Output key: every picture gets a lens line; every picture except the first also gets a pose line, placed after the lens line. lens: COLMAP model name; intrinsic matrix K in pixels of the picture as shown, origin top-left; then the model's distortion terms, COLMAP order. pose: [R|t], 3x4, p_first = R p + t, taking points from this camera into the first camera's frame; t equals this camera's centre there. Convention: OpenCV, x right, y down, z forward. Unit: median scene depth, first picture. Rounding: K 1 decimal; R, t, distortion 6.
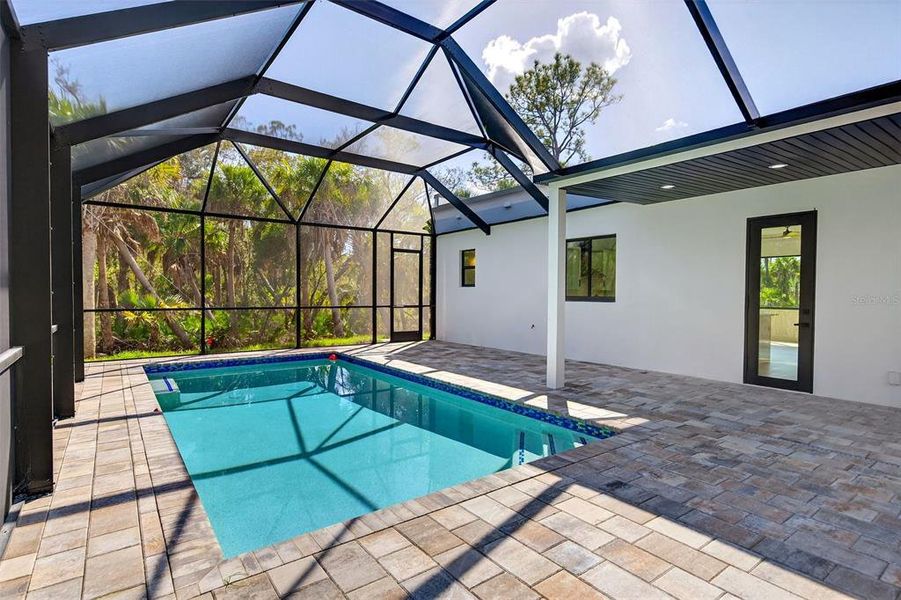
lens RADIAL K [[453.3, 0, 463.0], [0, 453.3, 301.3], [0, 0, 1]] dist [0.020293, -0.014884]
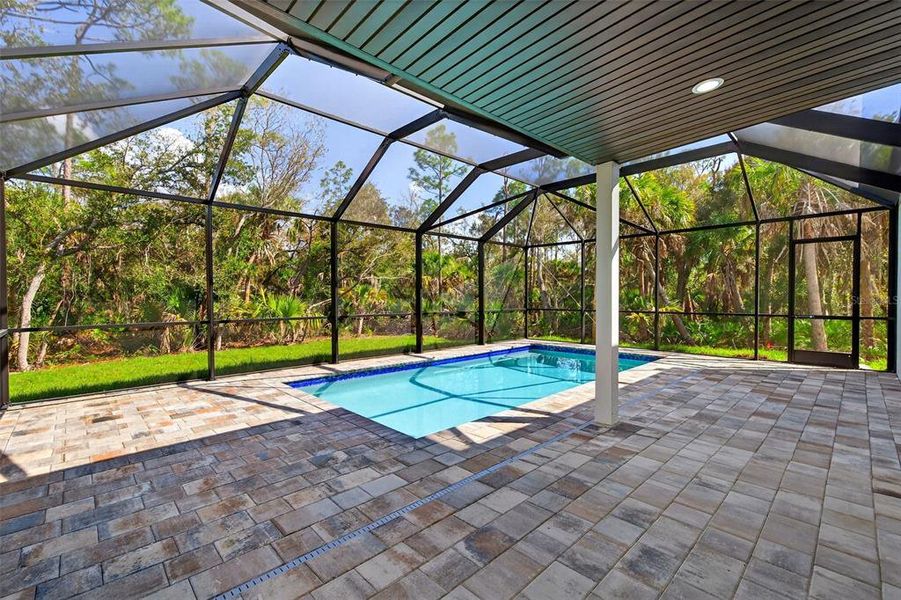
lens RADIAL K [[395.4, 0, 436.9], [0, 395.4, 298.4], [0, 0, 1]] dist [-0.000903, 0.000018]
pose [[0.090285, -0.000452, -0.995916, 0.844008], [-0.017454, 0.999846, -0.002036, -0.013294], [0.995763, 0.017567, 0.090263, 0.659753]]
